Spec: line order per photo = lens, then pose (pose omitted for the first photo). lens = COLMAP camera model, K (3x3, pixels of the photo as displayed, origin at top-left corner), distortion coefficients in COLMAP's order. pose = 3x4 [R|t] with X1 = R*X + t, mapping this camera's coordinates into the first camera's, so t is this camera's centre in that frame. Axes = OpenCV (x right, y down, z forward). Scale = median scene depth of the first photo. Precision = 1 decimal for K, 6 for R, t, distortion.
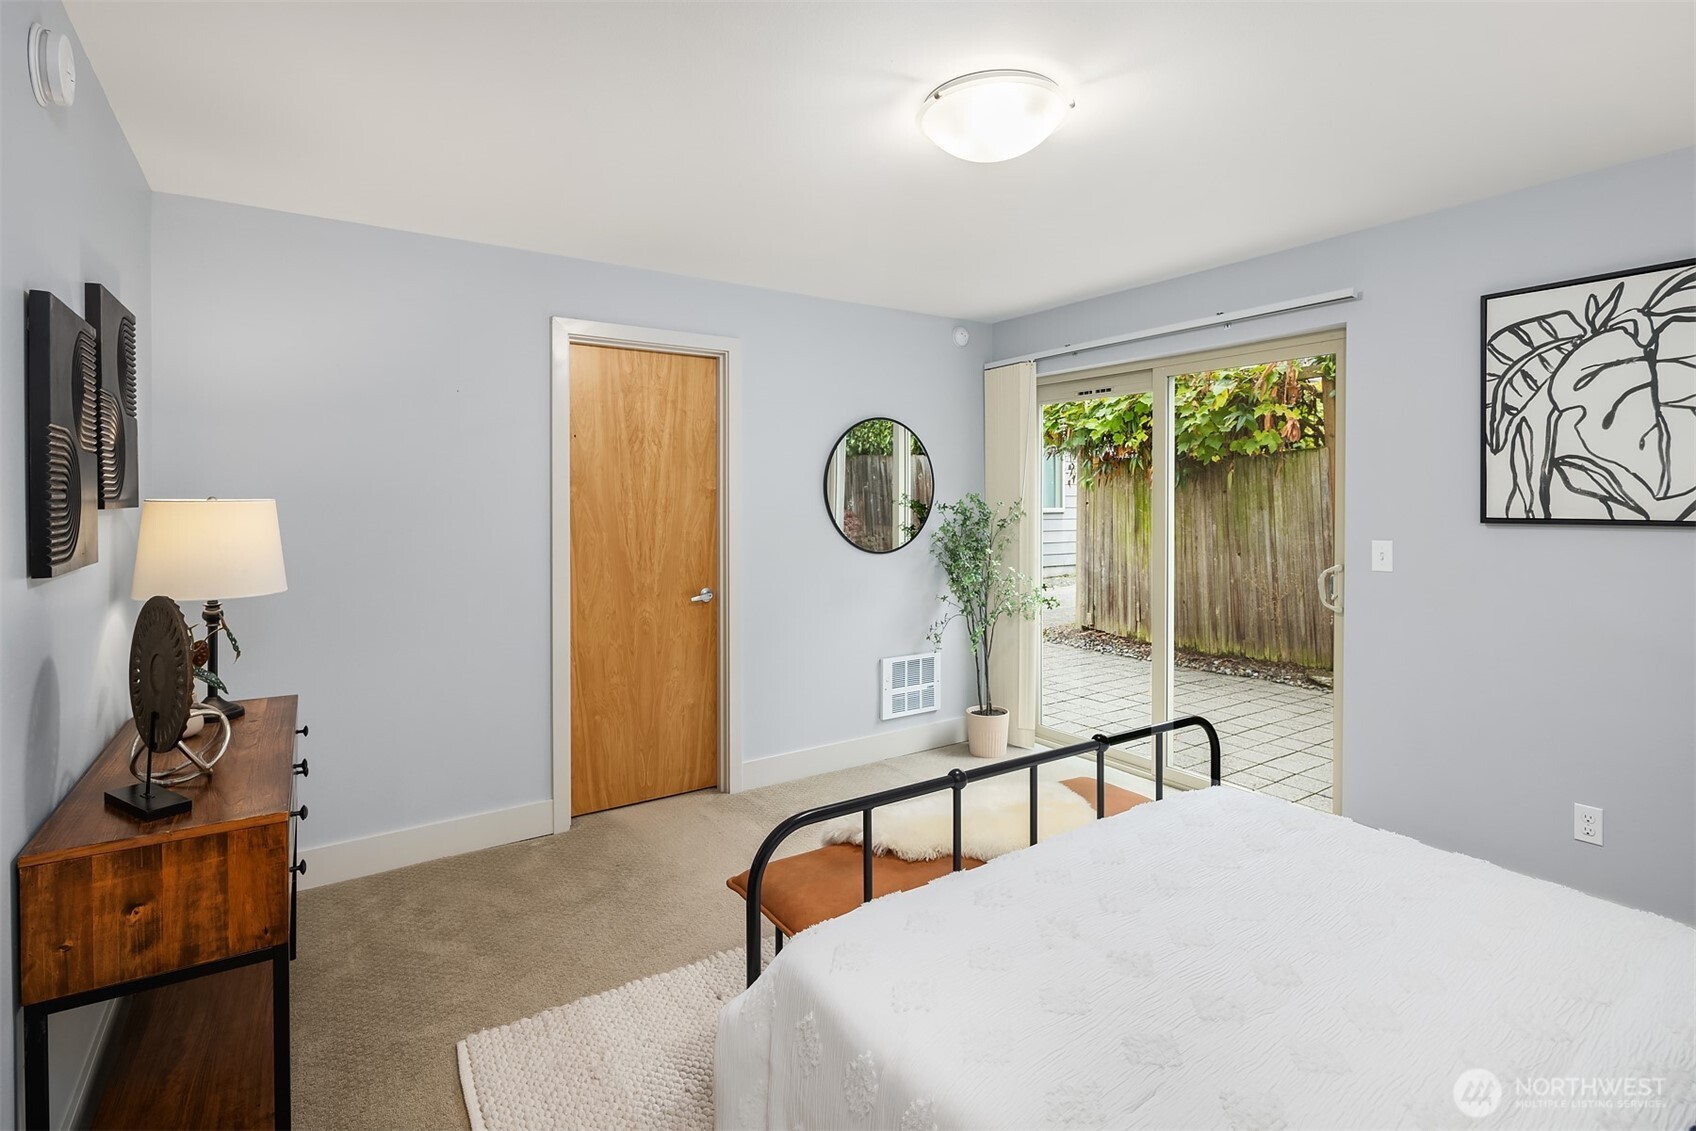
lens RADIAL K [[821.1, 0, 855.5], [0, 821.1, 519.1], [0, 0, 1]] dist [0.003449, -0.000430]
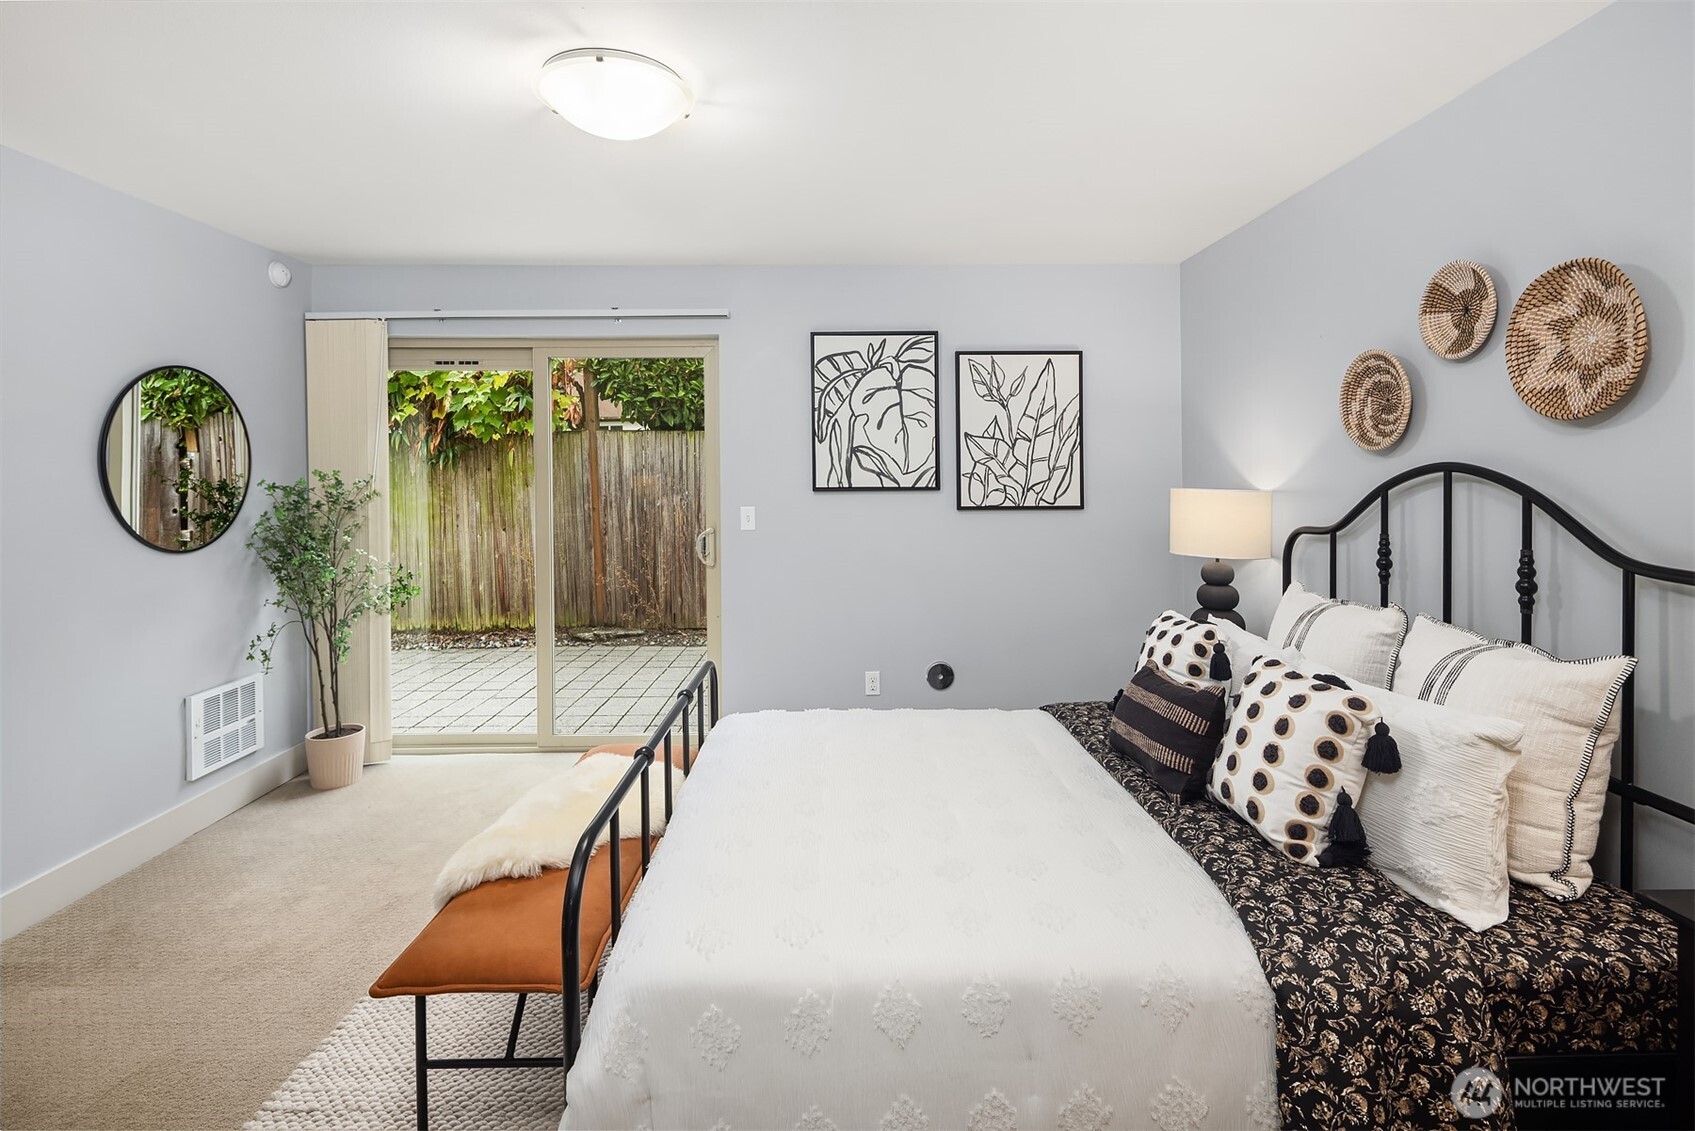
lens RADIAL K [[824.6, 0, 841.6], [0, 824.6, 489.8], [0, 0, 1]] dist [0.003210, 0.000352]
pose [[0.551905, -0.018162, 0.833709, -0.350509], [0.025973, 0.999652, 0.004583, -0.002760], [-0.833503, 0.019124, 0.552184, 0.147729]]
